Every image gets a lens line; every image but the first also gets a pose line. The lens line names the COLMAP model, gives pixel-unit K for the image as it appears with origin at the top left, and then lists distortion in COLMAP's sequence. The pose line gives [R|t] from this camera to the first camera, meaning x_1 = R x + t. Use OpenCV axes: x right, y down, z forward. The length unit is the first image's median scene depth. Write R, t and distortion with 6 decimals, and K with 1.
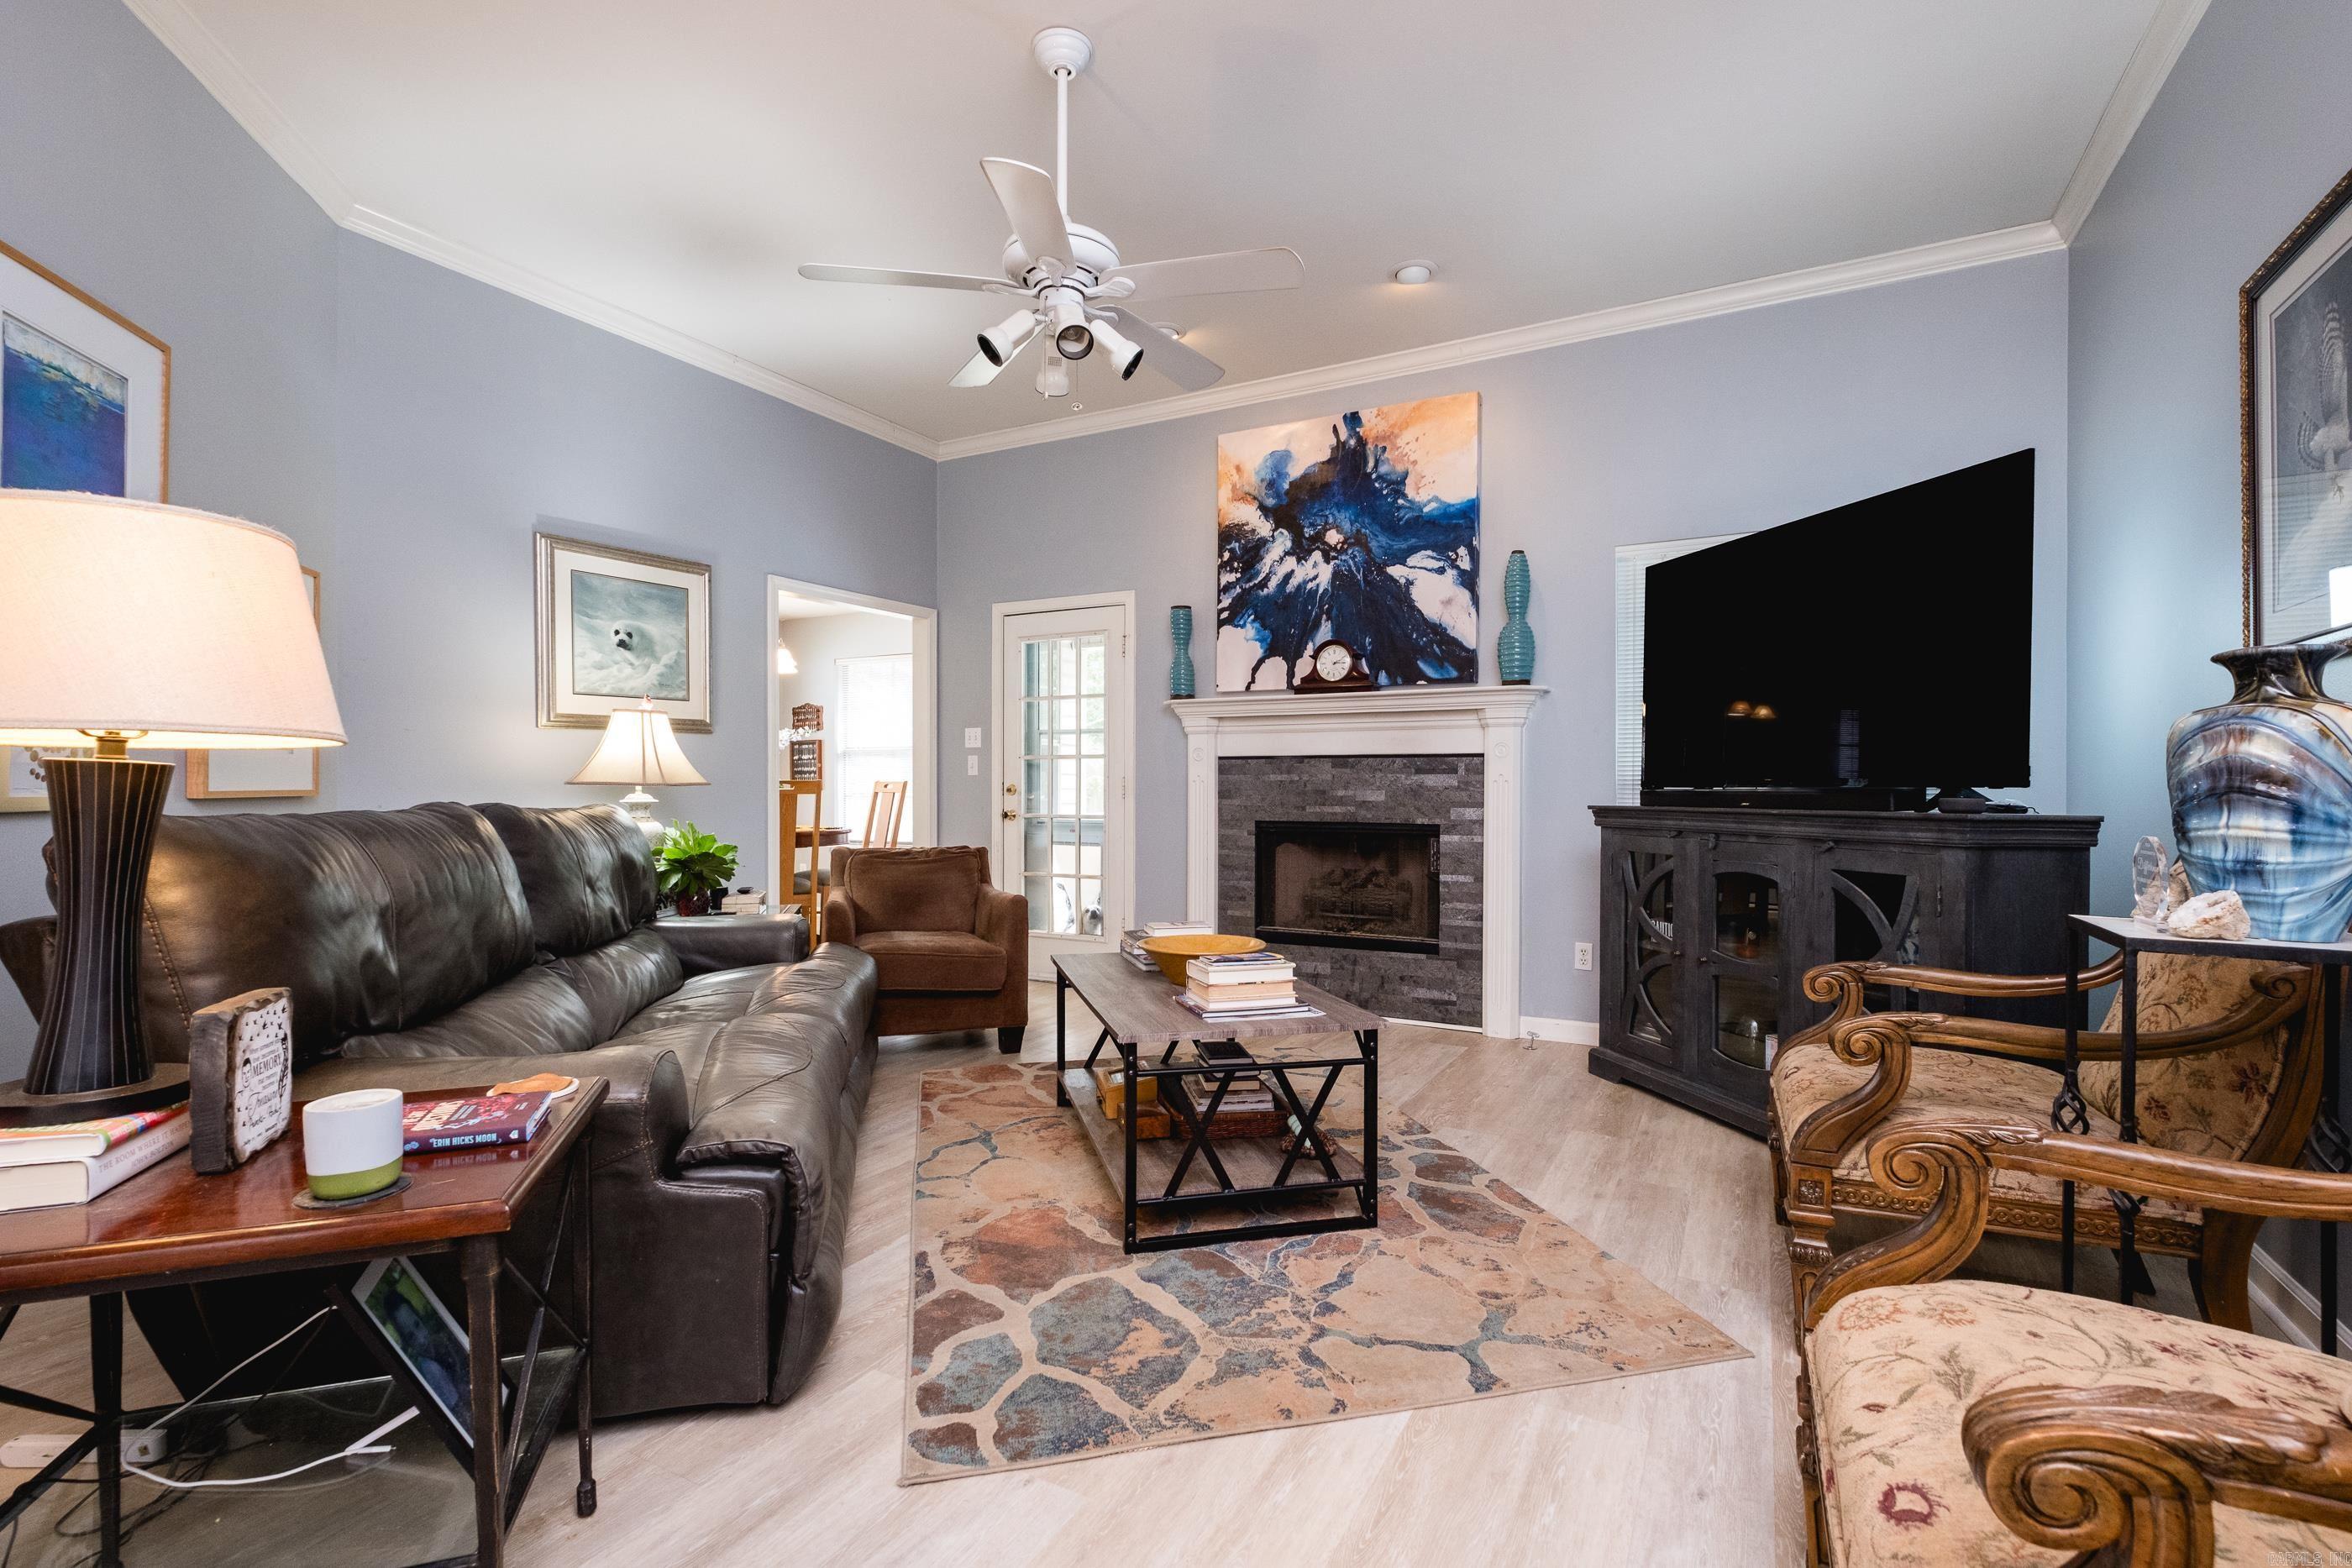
lens RADIAL K [[1054.7, 0, 1183.1], [0, 1054.7, 791.2], [0, 0, 1]] dist [0.000613, 0.000059]
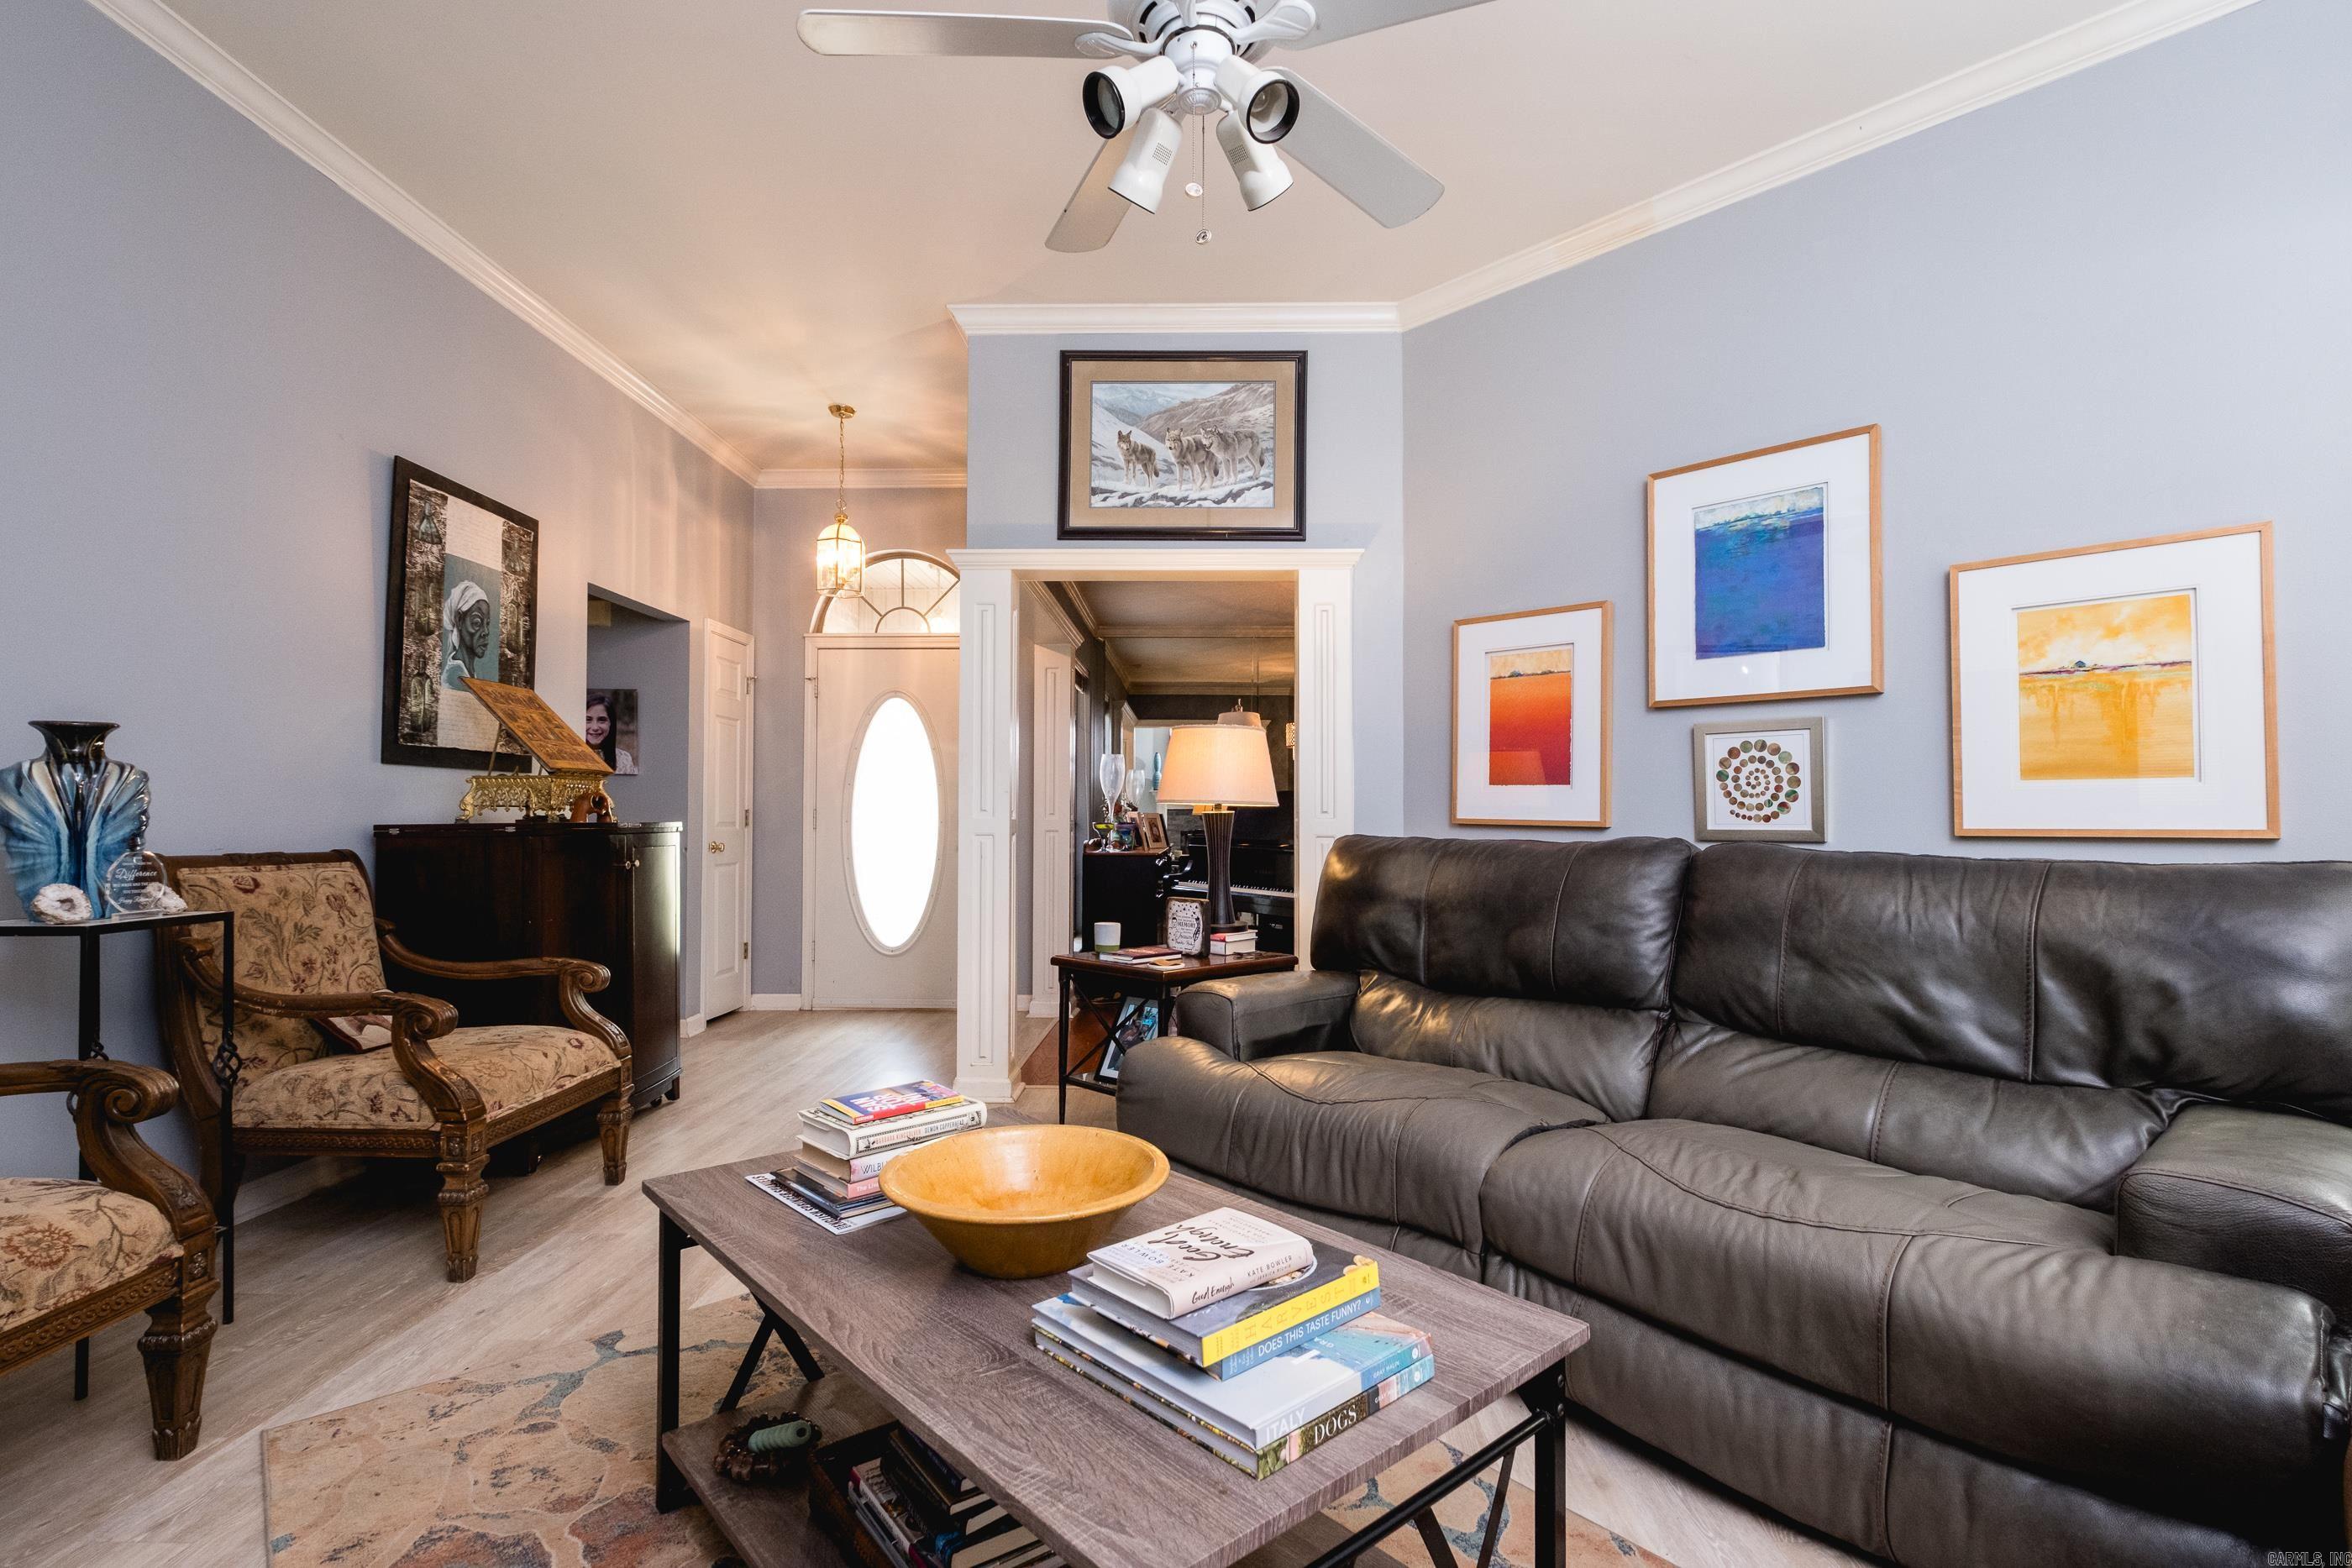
lens RADIAL K [[1097.6, 0, 1173.6], [0, 1097.6, 791.9], [0, 0, 1]] dist [0.003826, -0.006062]
pose [[-0.892785, -0.016289, -0.450189, 0.116634], [-0.006994, 0.999727, -0.022301, -0.004304], [0.450429, -0.016761, -0.892655, 0.964027]]
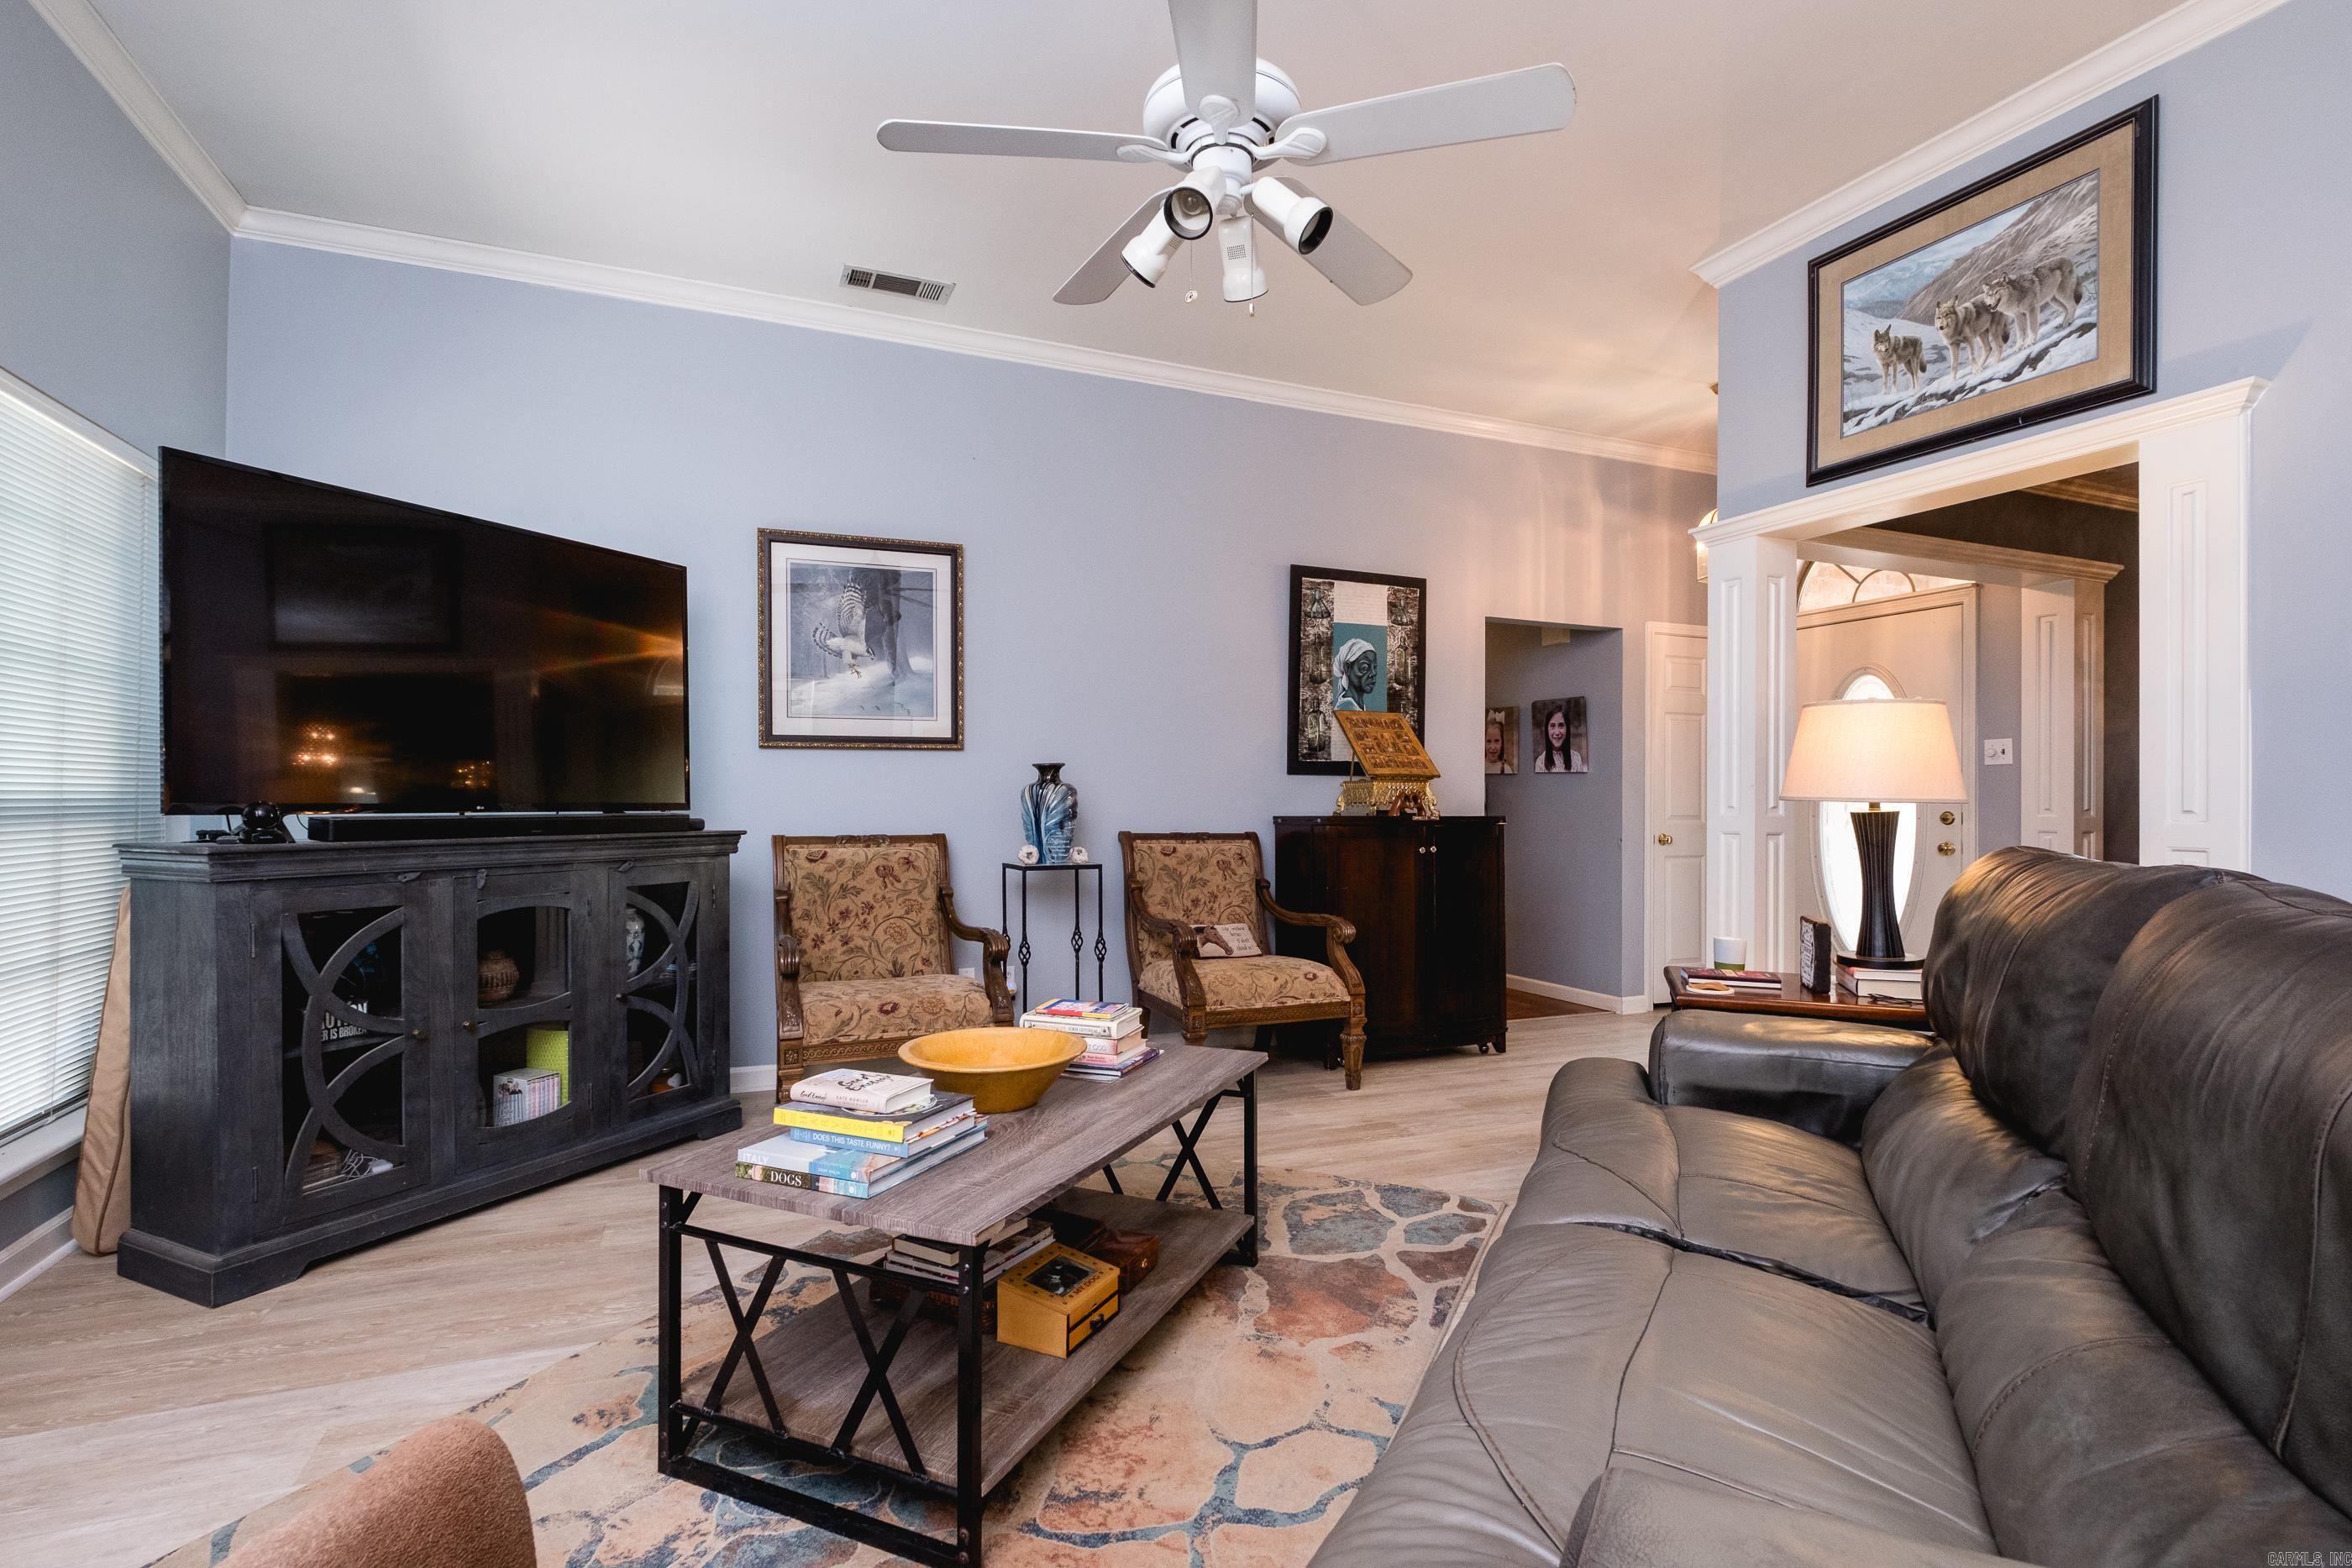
lens RADIAL K [[1097.6, 0, 1173.6], [0, 1097.6, 791.9], [0, 0, 1]] dist [0.003826, -0.006062]
pose [[-0.779748, -0.000775, 0.626093, -0.350858], [-0.004524, 0.999980, -0.004395, -0.013924], [-0.626077, -0.006259, -0.779736, 0.990674]]
